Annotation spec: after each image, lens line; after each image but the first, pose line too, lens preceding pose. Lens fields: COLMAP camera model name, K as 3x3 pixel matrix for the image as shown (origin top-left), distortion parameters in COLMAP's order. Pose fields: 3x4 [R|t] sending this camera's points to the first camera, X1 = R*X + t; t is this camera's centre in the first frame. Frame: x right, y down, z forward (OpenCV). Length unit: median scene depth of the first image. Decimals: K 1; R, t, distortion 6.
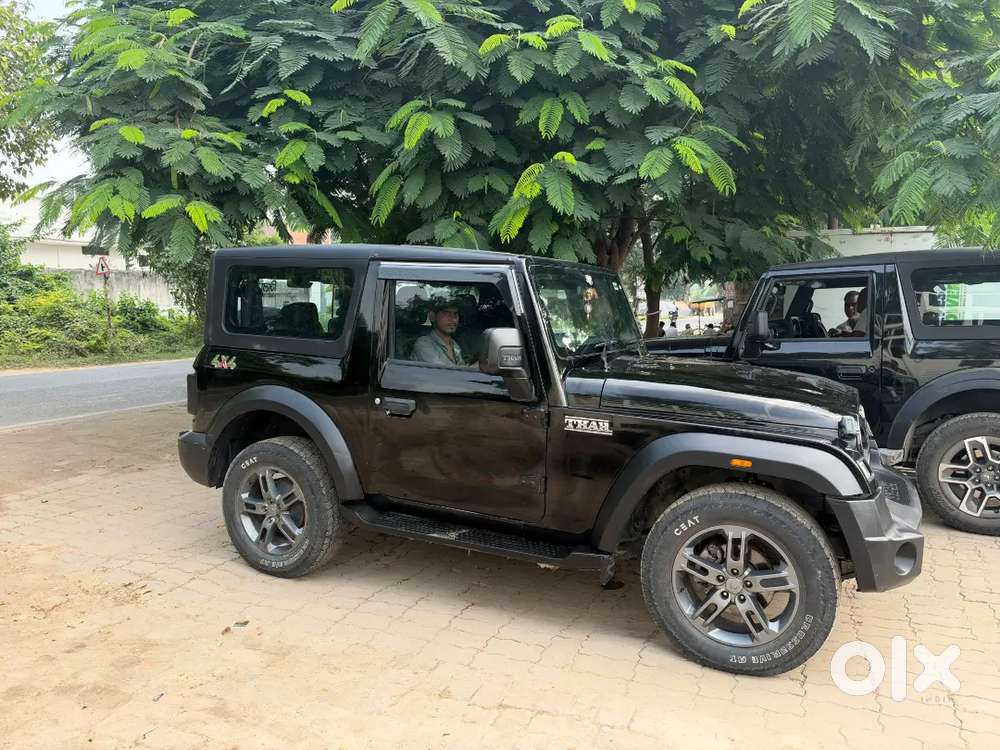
lens RADIAL K [[740.0, 0, 495.5], [0, 740.0, 374.6], [0, 0, 1]] dist [0.053911, -0.015380]
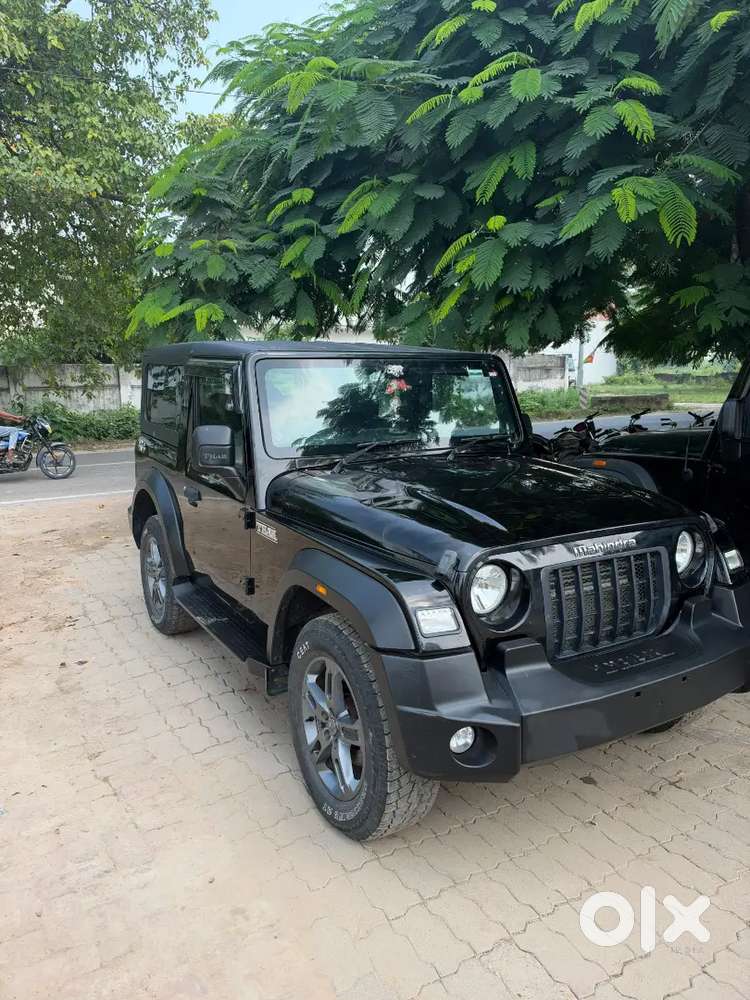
lens RADIAL K [[740.0, 0, 376.0], [0, 740.0, 493.9], [0, 0, 1]] dist [0.053911, -0.015380]
pose [[0.839826, 0.072238, -0.538028, 0.464245], [-0.044549, 0.996935, 0.064316, -0.024557], [0.541025, -0.030045, 0.840470, 0.172456]]
